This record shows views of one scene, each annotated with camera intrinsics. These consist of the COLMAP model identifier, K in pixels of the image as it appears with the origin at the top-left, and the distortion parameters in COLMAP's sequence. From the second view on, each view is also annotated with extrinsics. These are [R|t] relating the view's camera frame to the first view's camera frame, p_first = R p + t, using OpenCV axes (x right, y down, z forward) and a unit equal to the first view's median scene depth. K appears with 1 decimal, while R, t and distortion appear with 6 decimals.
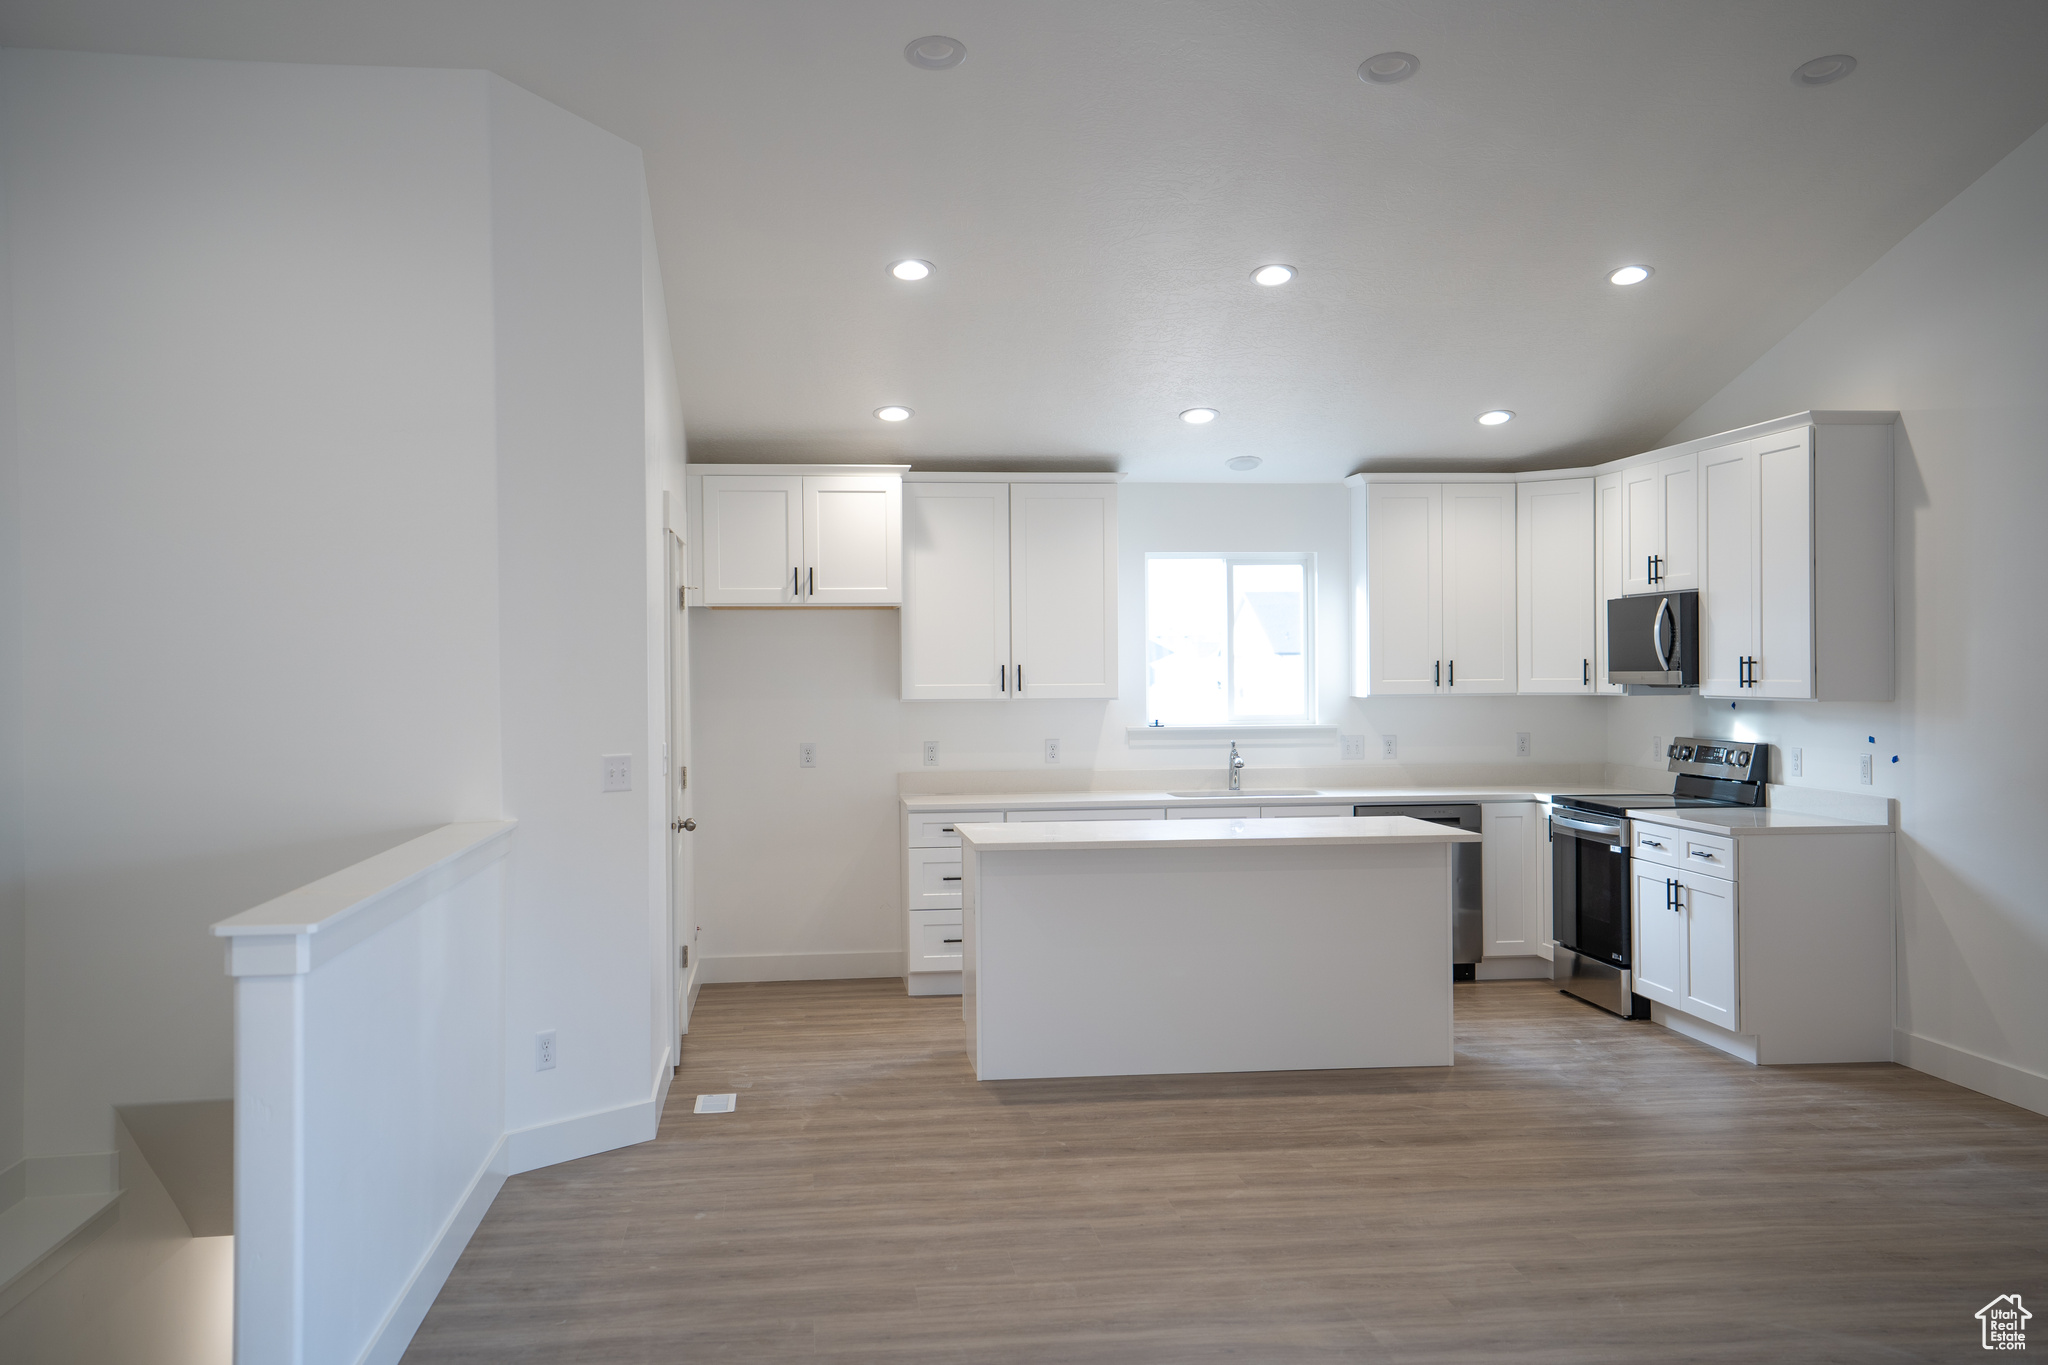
lens RADIAL K [[1968.6, 0, 1028.4], [0, 1968.6, 684.4], [0, 0, 1]] dist [0.080610, 0.004380]
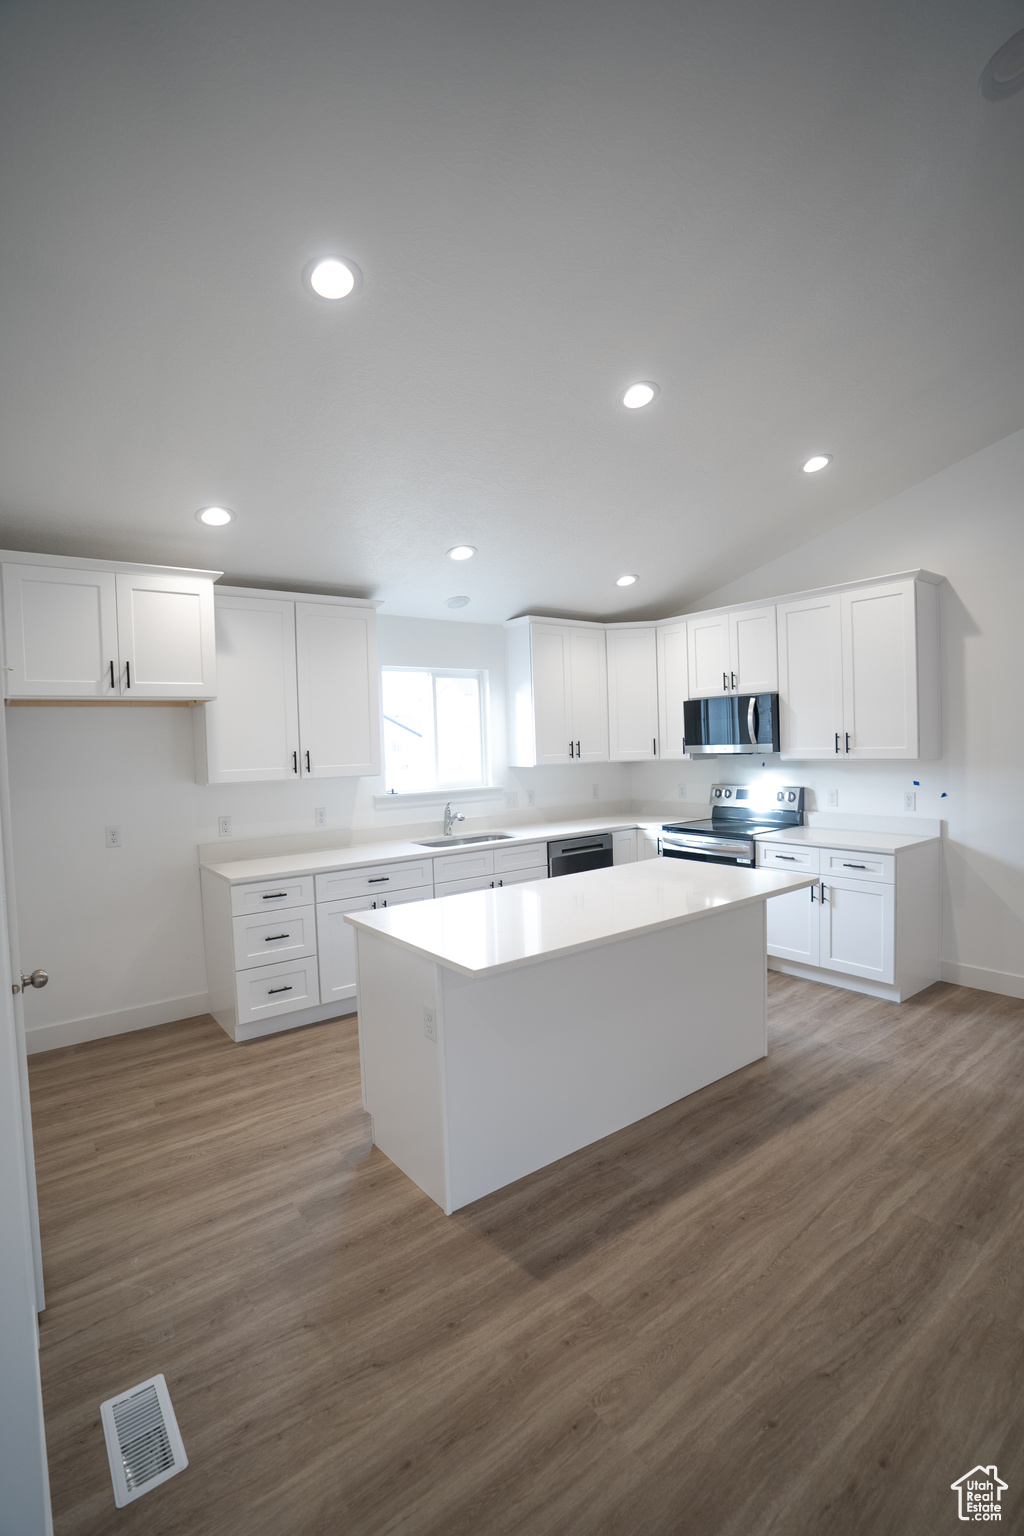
lens RADIAL K [[720.4, 0, 512.0], [0, 720.4, 768.0], [0, 0, 1]] dist [-0.062228, 0.000080]
pose [[0.864761, -0.036560, 0.500850, -0.137311], [0.028813, 0.999316, 0.023197, -0.006710], [-0.501356, -0.005629, 0.865223, 0.641896]]
